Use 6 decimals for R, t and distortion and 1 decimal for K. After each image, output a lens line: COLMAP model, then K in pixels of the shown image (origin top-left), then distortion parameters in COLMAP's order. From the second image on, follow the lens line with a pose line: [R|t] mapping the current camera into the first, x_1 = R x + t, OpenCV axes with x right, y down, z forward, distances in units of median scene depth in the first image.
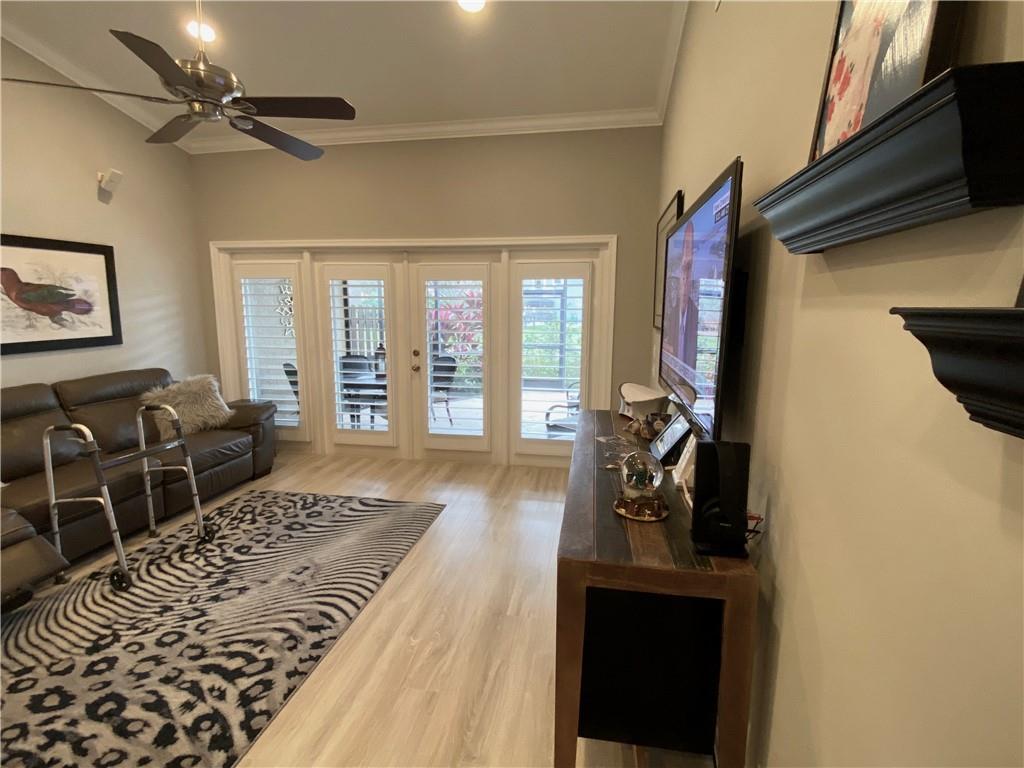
lens RADIAL K [[496.7, 0, 512.0], [0, 496.7, 384.0], [0, 0, 1]] dist [0.000220, -0.000364]
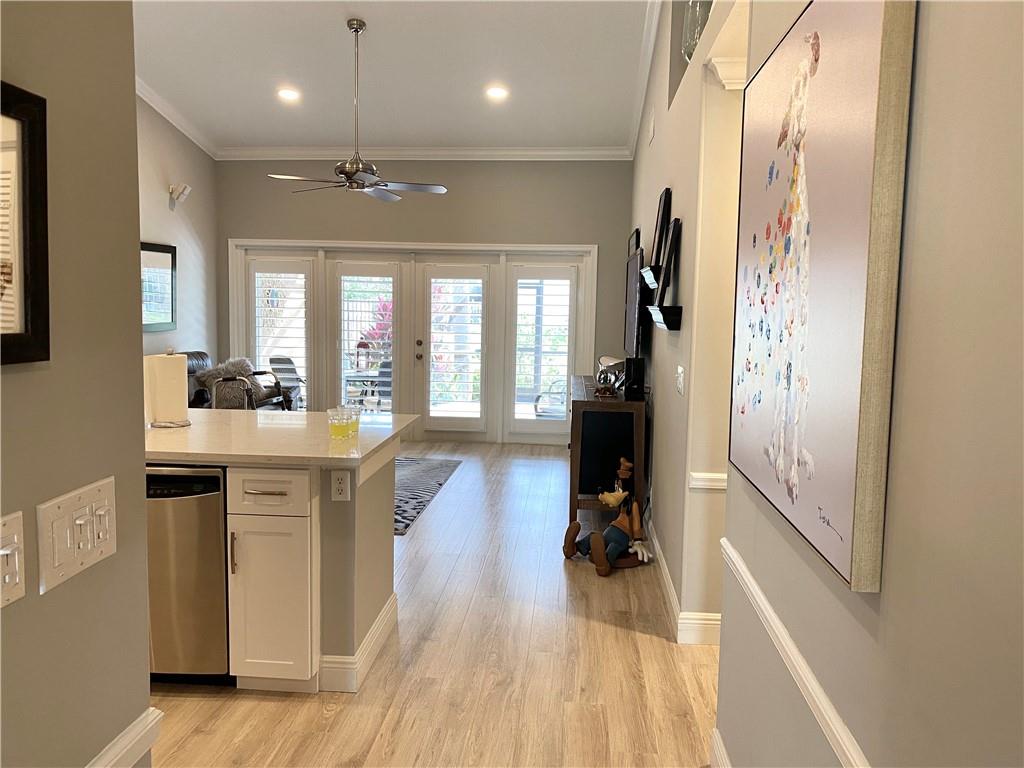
lens RADIAL K [[778.4, 0, 512.0], [0, 778.4, 384.0], [0, 0, 1]] dist [-0.003096, 0.000755]
pose [[0.995855, 0.006299, 0.090738, -0.159634], [-0.001879, 0.998811, -0.048714, 0.125341], [-0.090937, 0.048342, 0.994683, -0.817535]]
